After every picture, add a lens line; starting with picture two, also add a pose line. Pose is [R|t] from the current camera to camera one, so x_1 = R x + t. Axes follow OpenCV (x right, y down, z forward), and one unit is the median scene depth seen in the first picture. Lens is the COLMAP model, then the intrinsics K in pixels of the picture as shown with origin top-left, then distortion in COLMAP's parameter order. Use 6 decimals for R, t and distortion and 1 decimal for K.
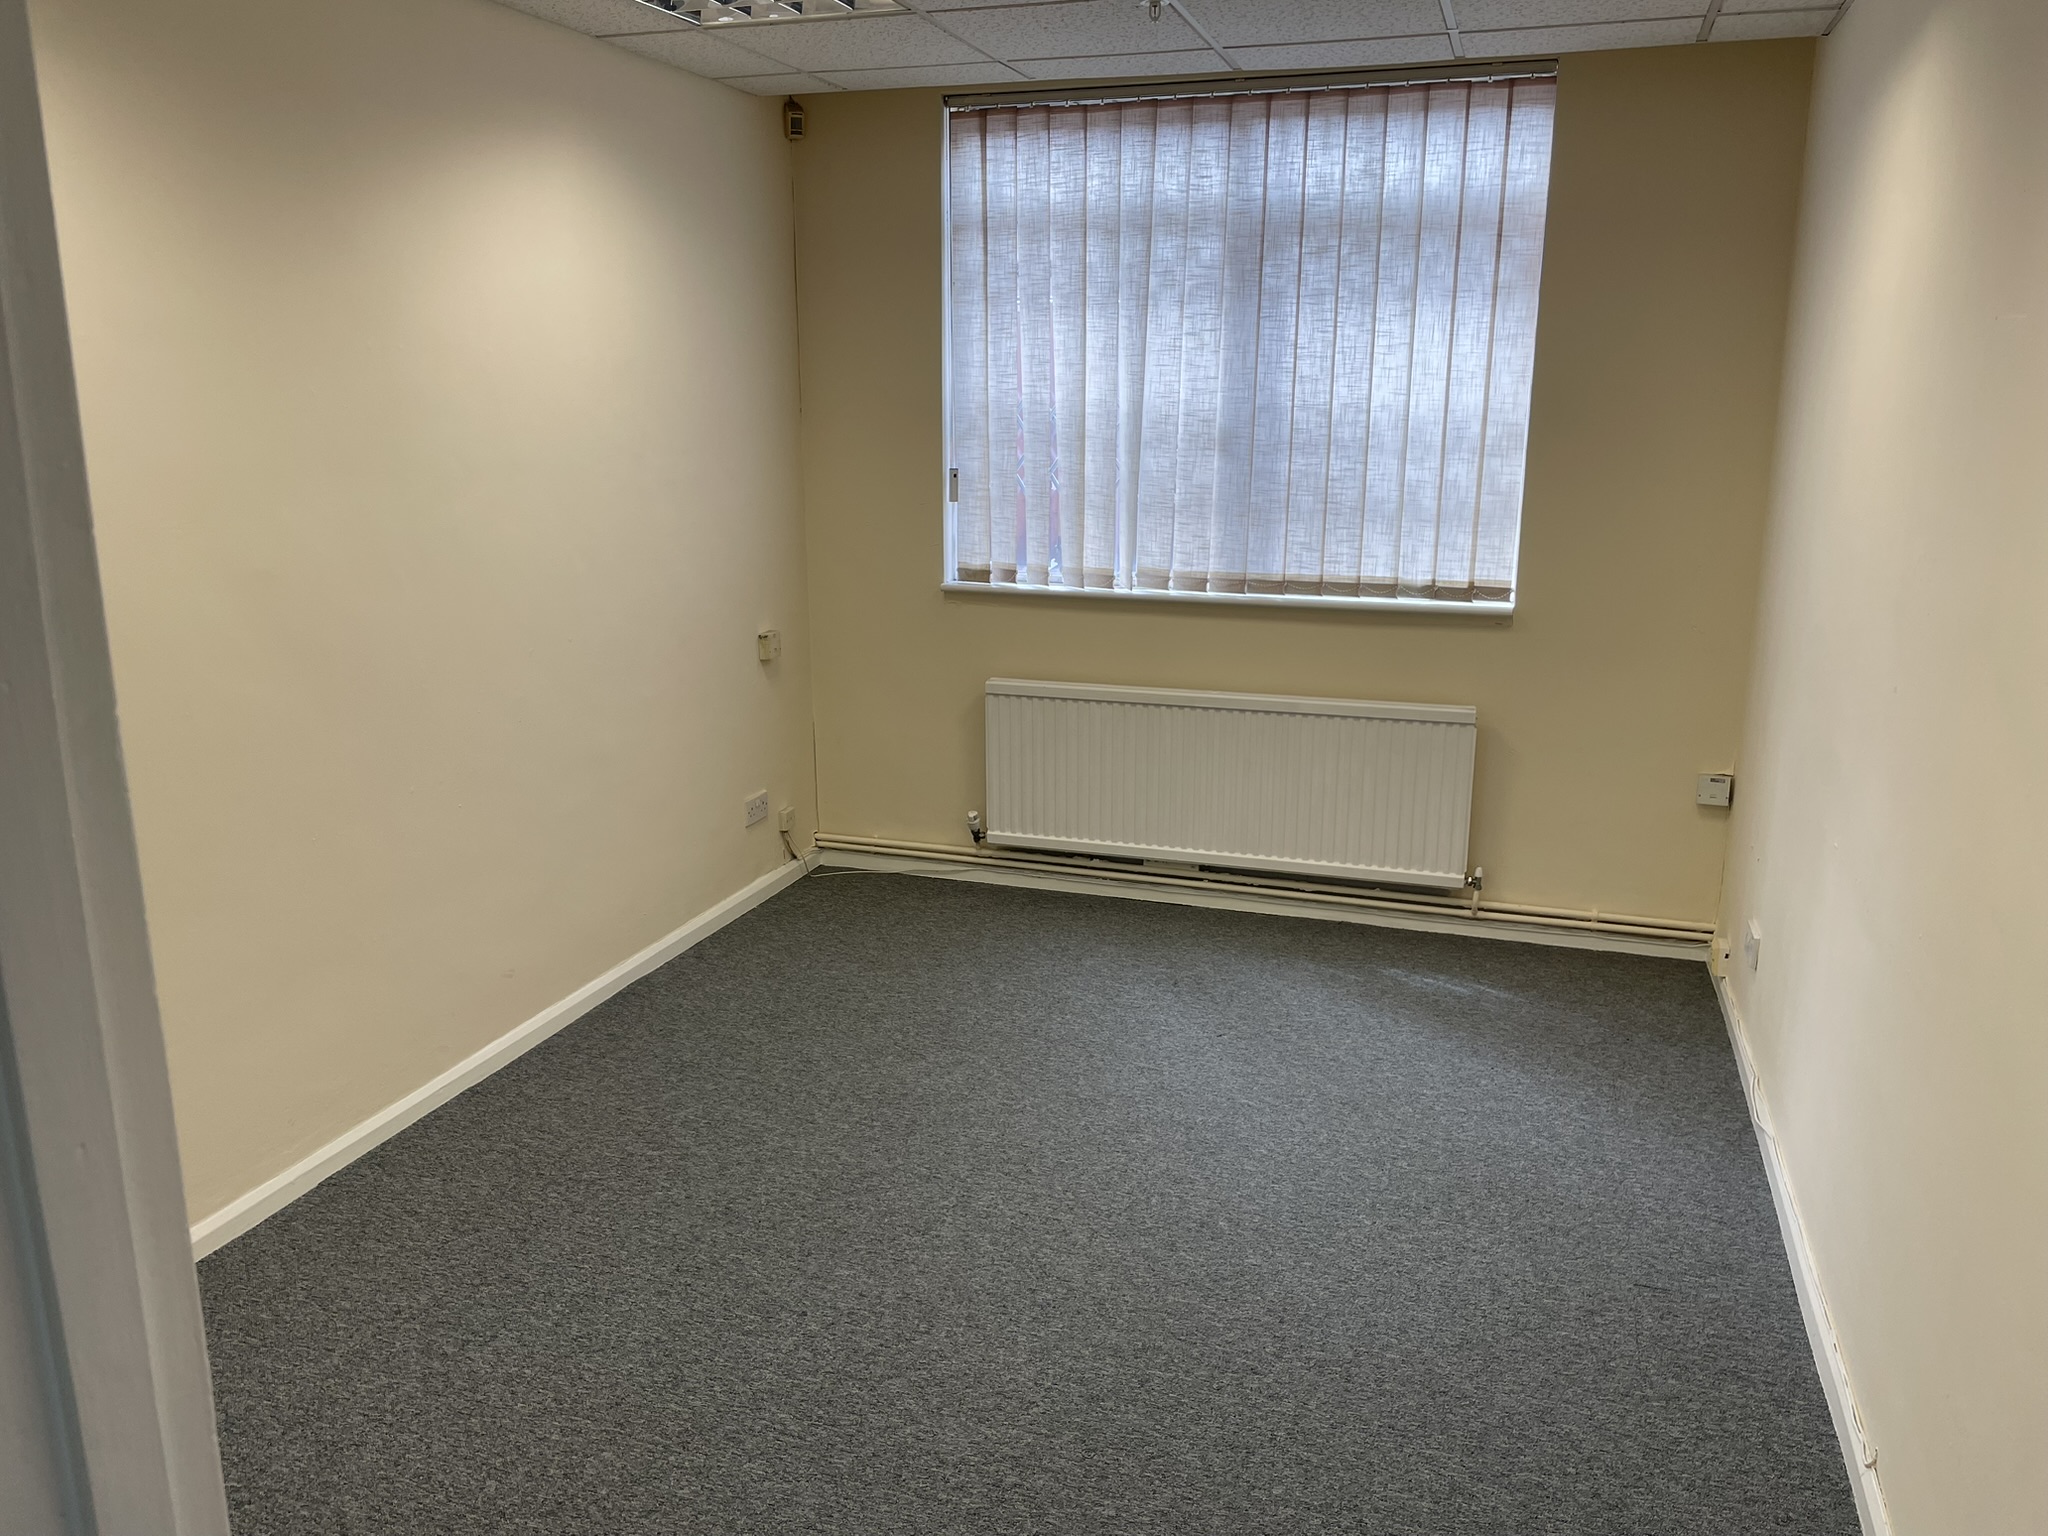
lens RADIAL K [[1557.1, 0, 1026.0], [0, 1557.1, 780.9], [0, 0, 1]] dist [-0.013665, -0.003122]
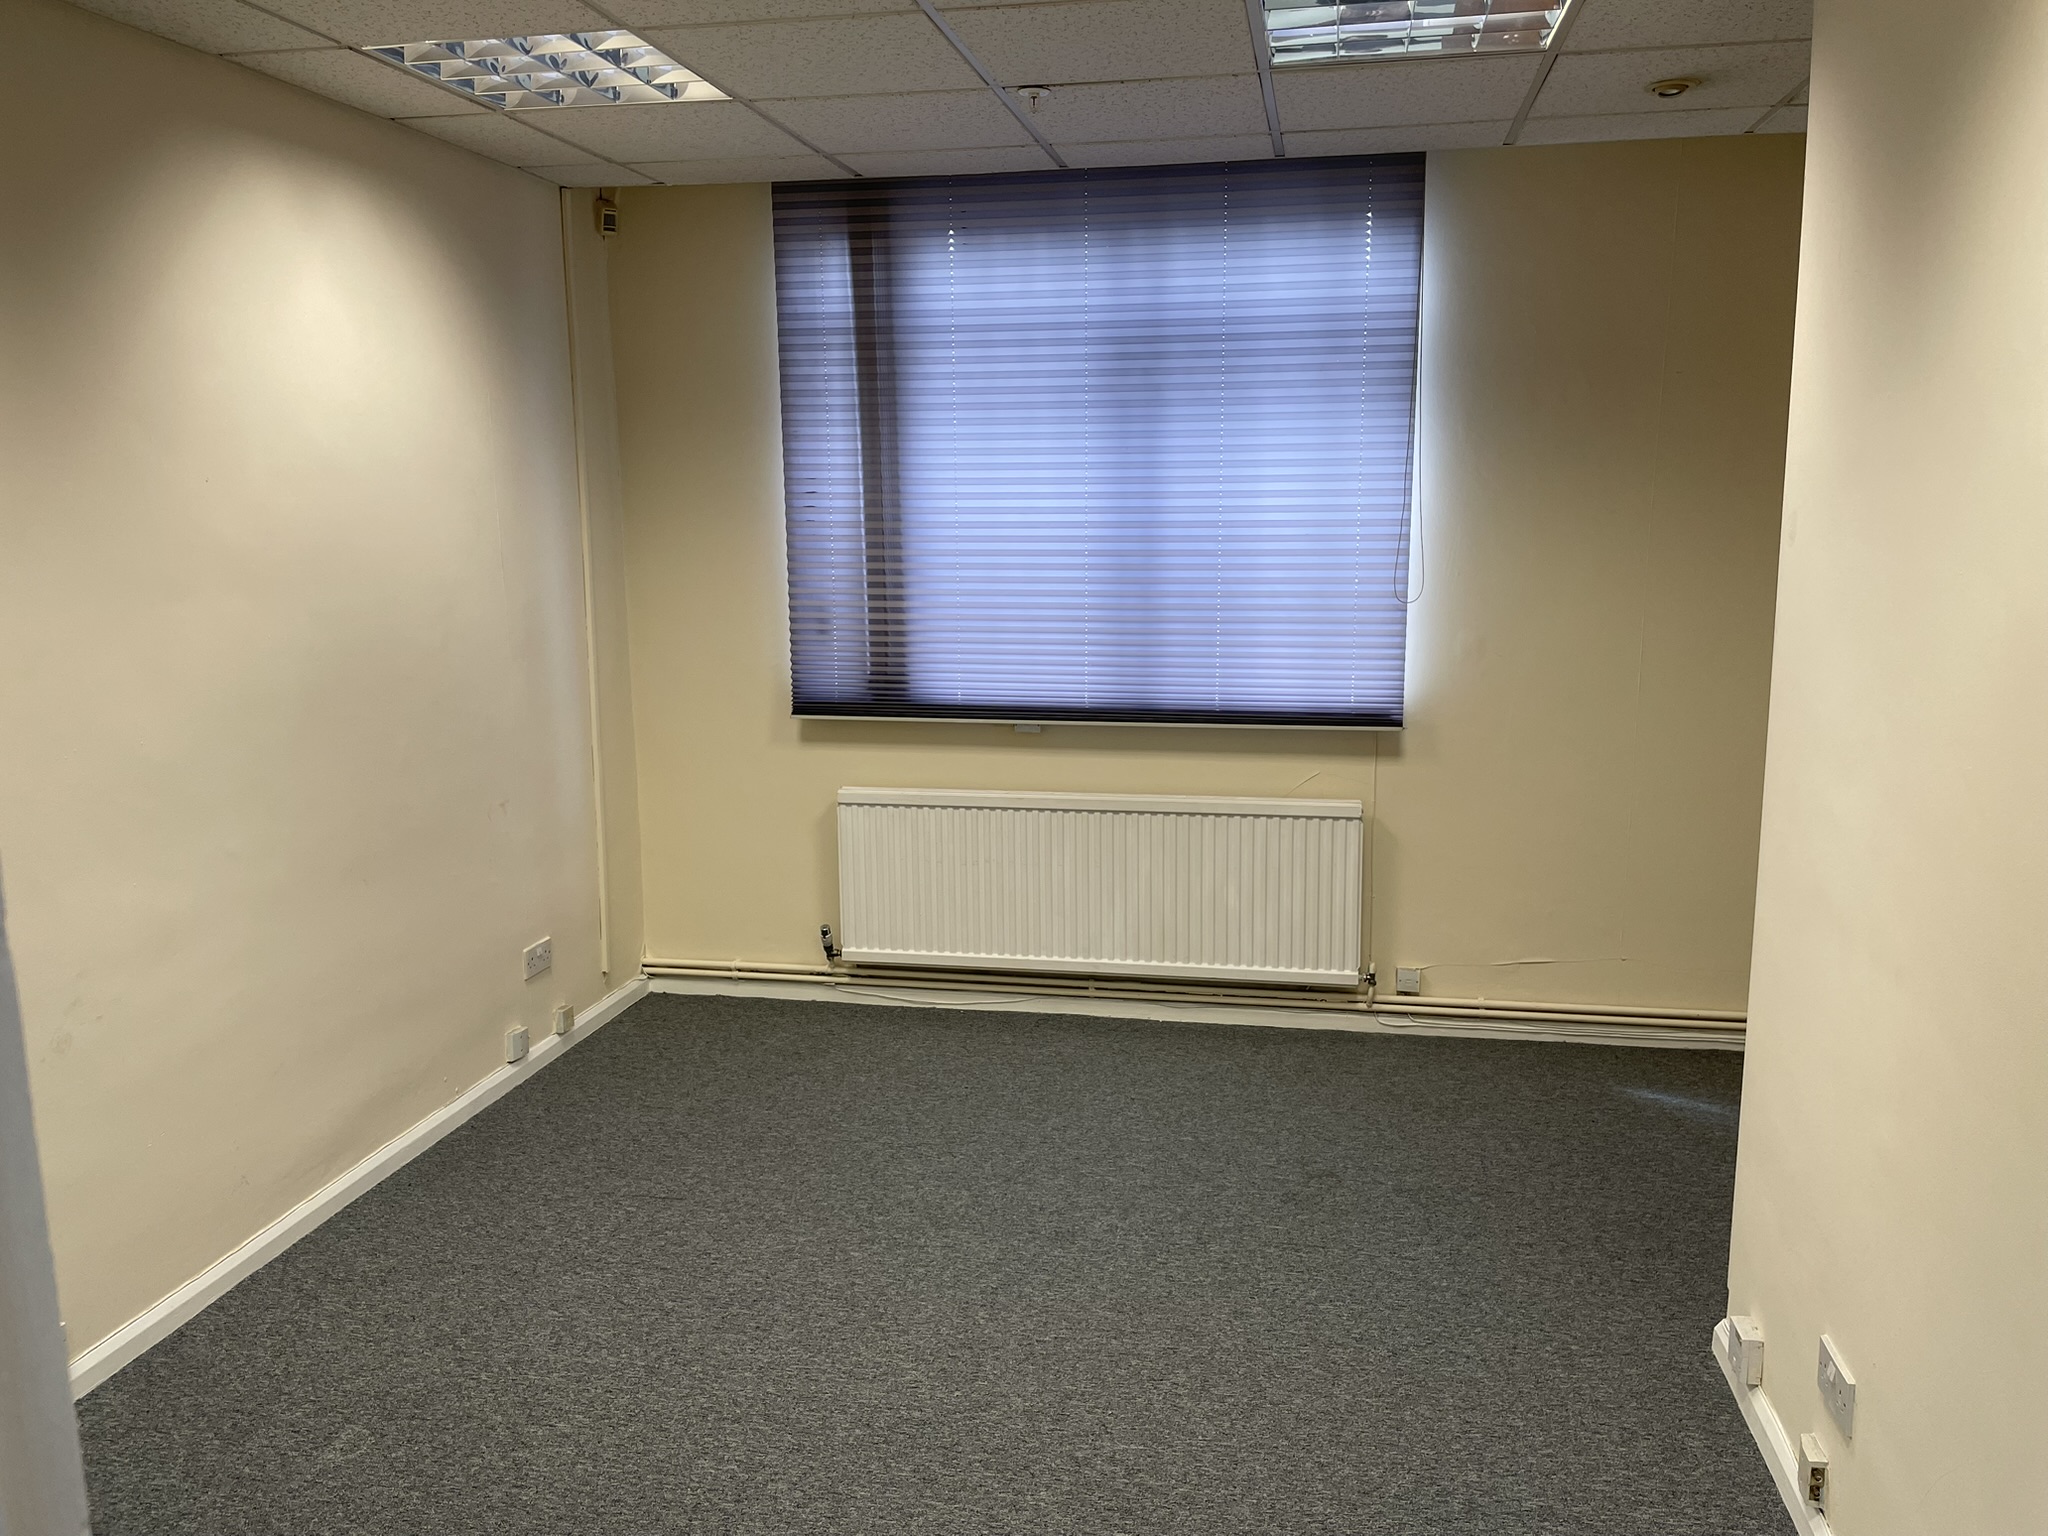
lens RADIAL K [[1557.1, 0, 1029.0], [0, 1557.1, 752.0], [0, 0, 1]] dist [-0.013665, -0.003122]
pose [[0.981080, -0.024312, 0.192071, -0.107895], [0.040162, 0.996060, -0.079067, -0.008301], [-0.189392, 0.085285, 0.978191, 0.047983]]
